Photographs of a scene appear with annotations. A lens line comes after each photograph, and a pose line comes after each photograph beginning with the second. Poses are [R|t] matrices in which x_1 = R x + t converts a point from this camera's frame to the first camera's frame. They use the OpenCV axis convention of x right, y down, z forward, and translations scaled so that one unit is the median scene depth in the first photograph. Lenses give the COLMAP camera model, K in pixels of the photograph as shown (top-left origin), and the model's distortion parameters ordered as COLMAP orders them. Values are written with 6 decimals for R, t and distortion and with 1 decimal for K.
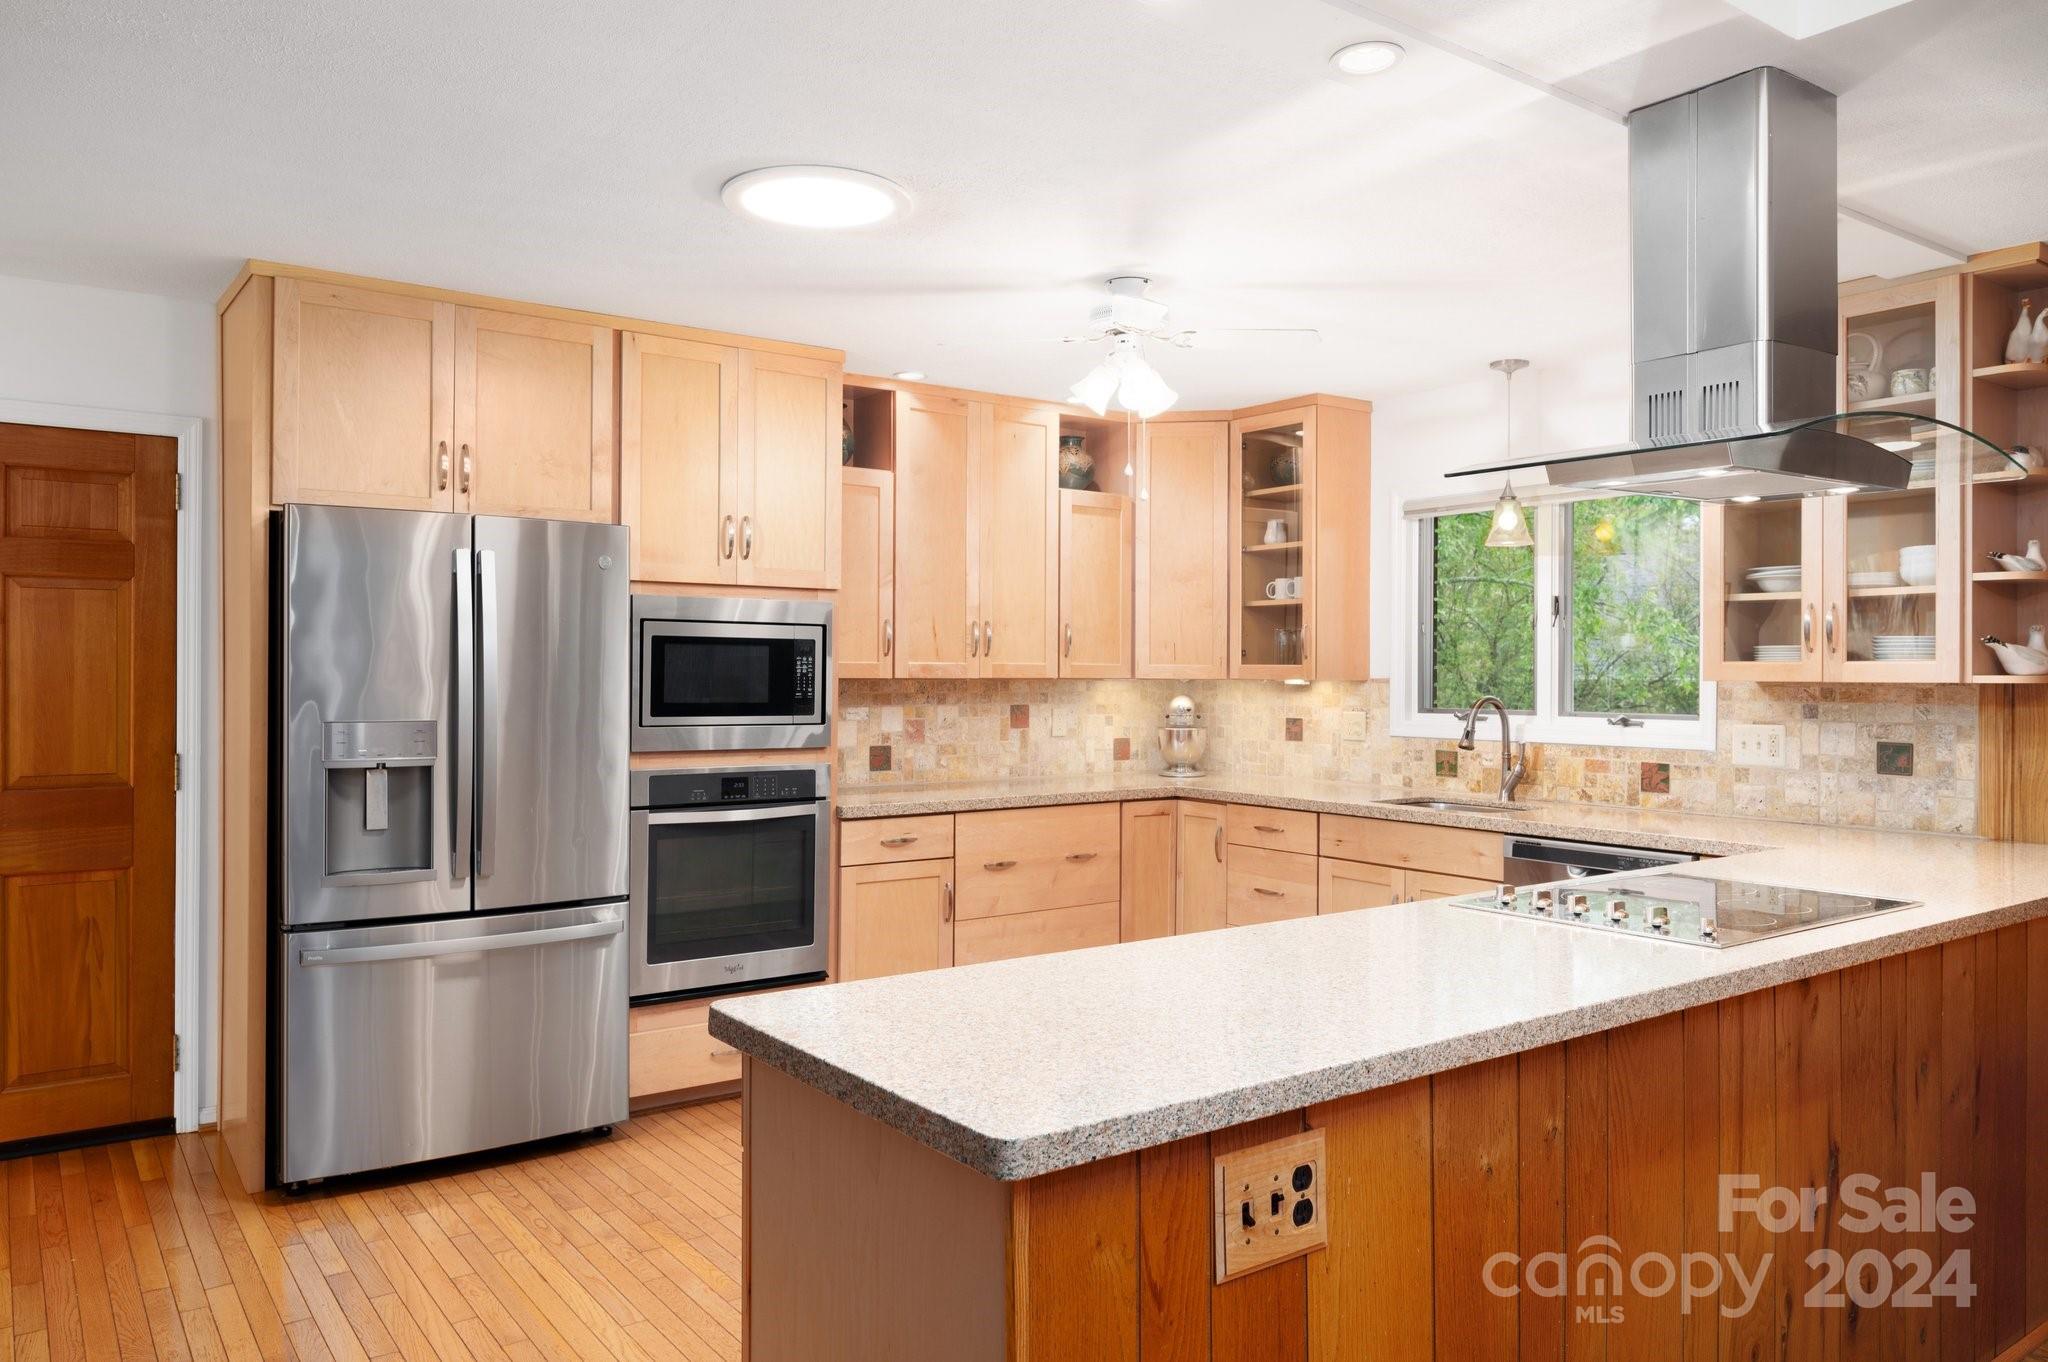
lens RADIAL K [[1411.8, 0, 1017.4], [0, 1411.8, 669.9], [0, 0, 1]] dist [-0.001932, 0.001281]
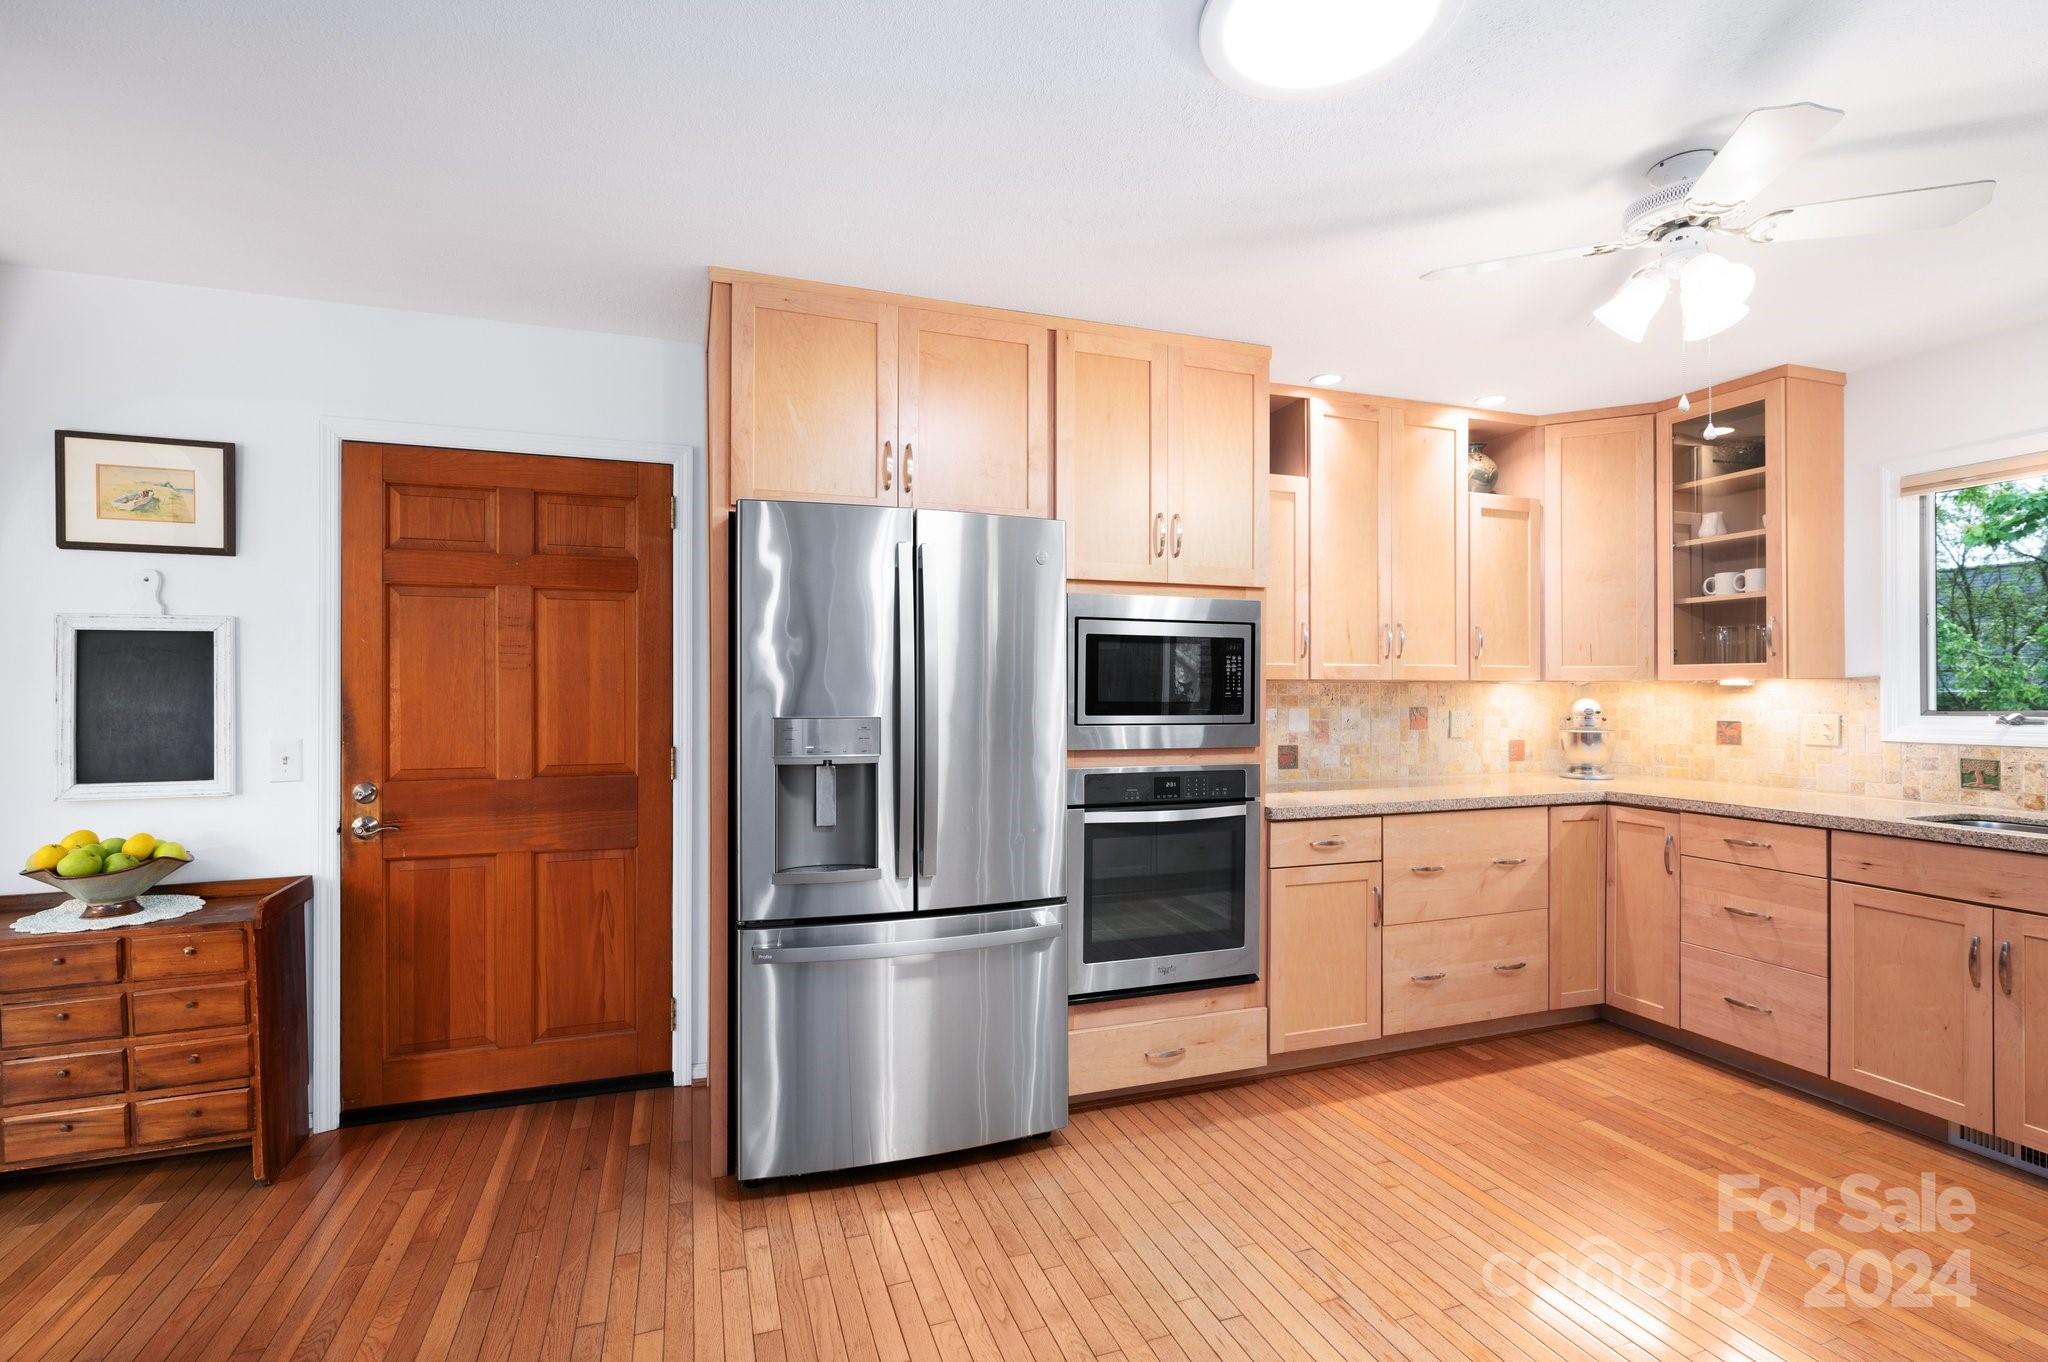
lens RADIAL K [[924.0, 0, 1015.2], [0, 924.0, 688.8], [0, 0, 1]] dist [-0.001769, -0.000432]
pose [[0.957571, -0.005173, -0.288149, -0.119418], [0.004724, 0.999986, -0.002253, 0.015708], [0.288157, 0.000796, 0.957583, 0.361528]]
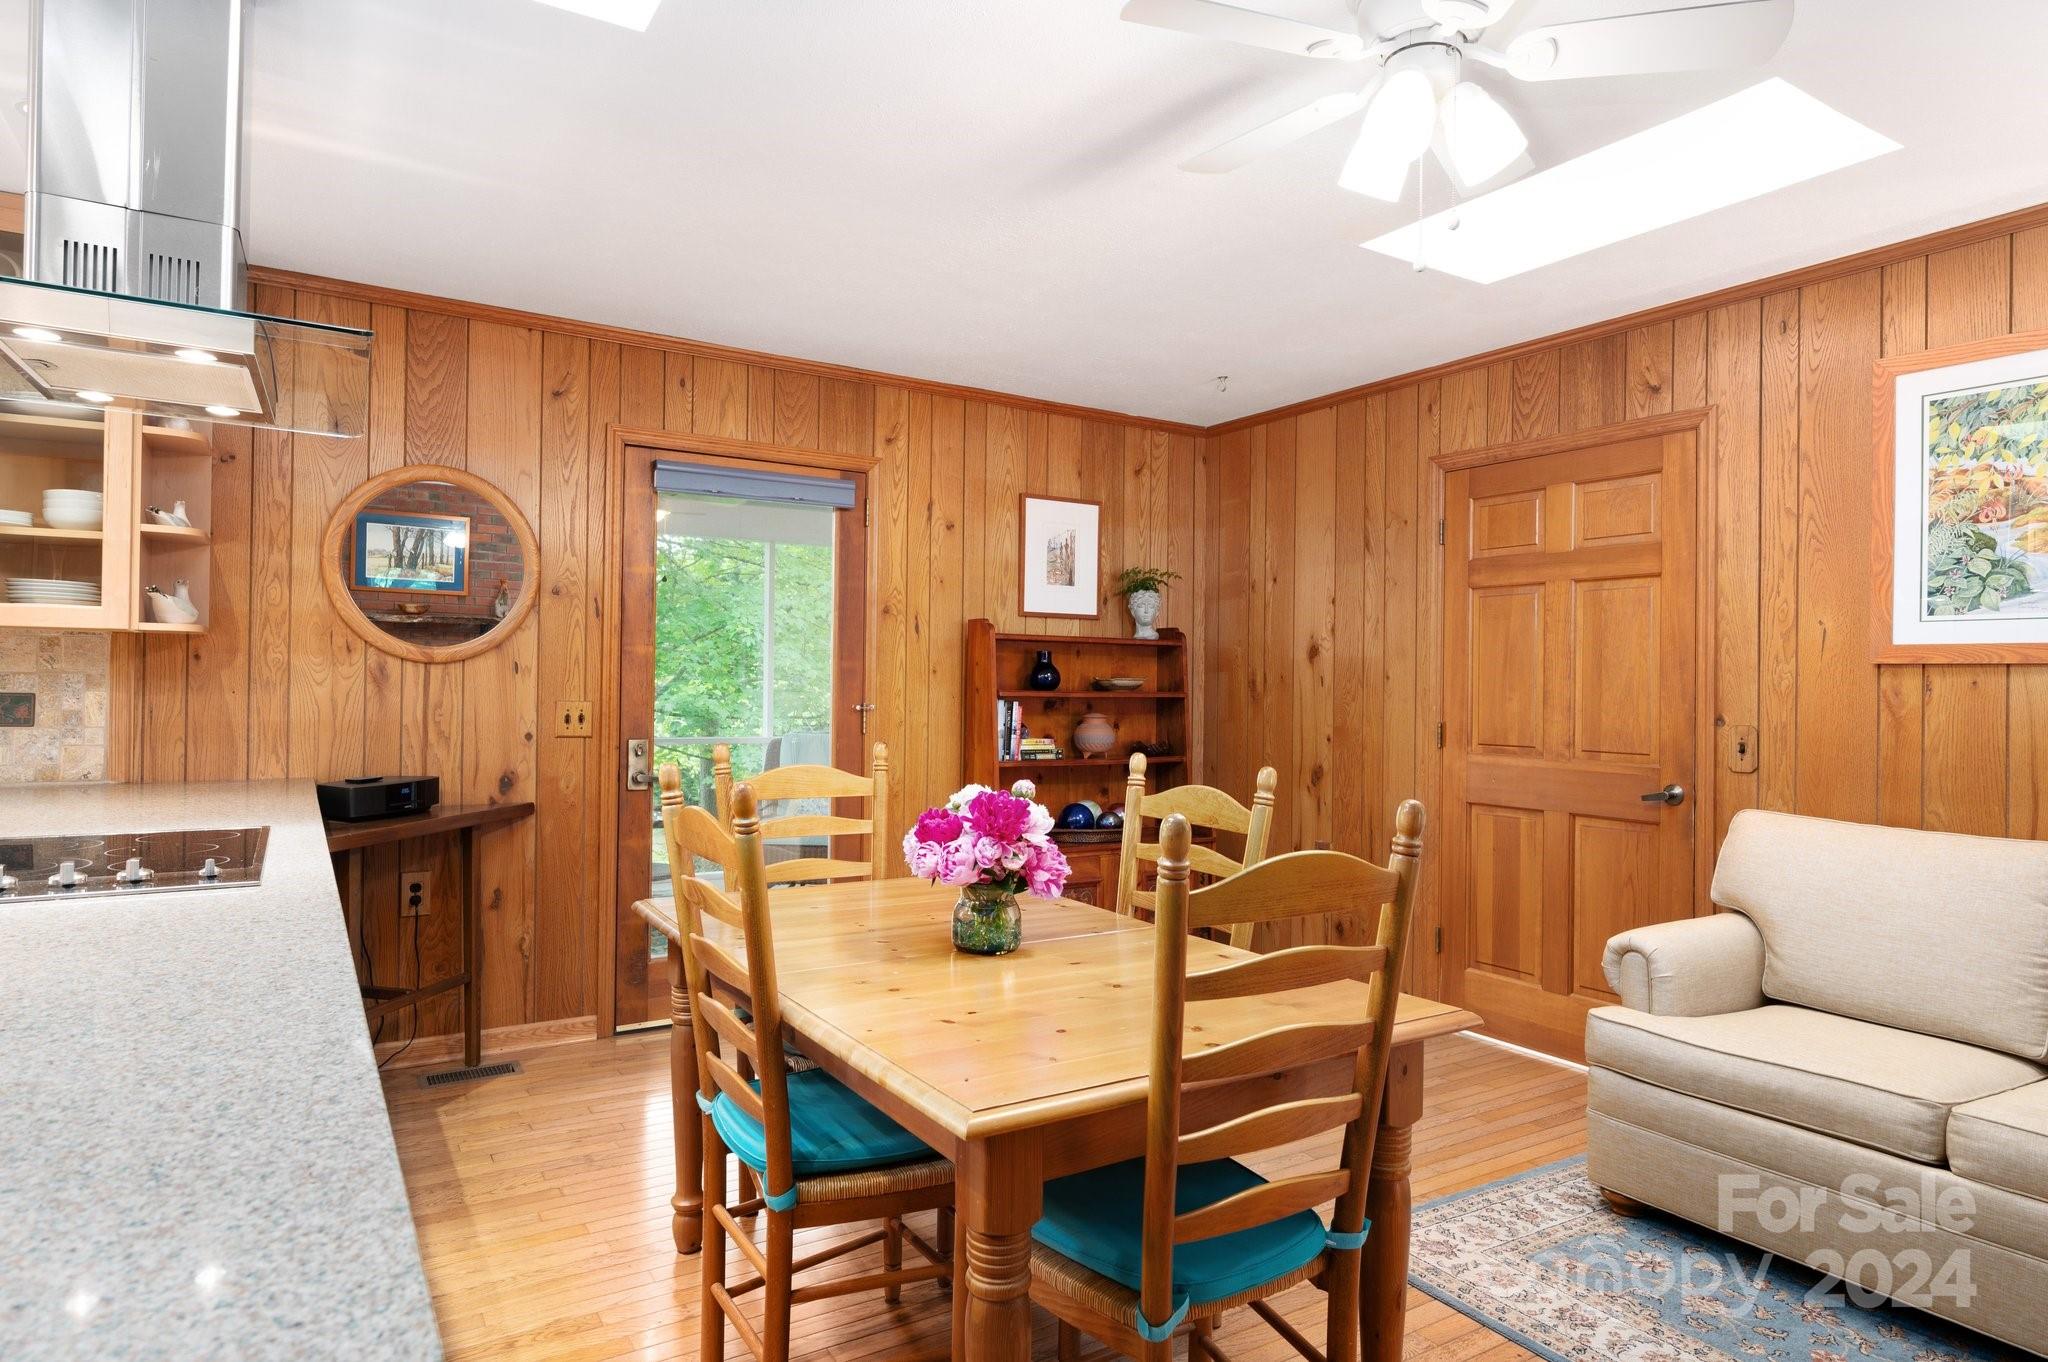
lens RADIAL K [[1183.4, 0, 1017.6], [0, 1183.4, 678.4], [0, 0, 1]] dist [-0.000882, 0.000413]
pose [[0.067254, 0.003503, 0.997730, -0.123928], [-0.015099, 0.999883, -0.002493, 0.031633], [-0.997622, -0.014897, 0.067299, 0.252679]]
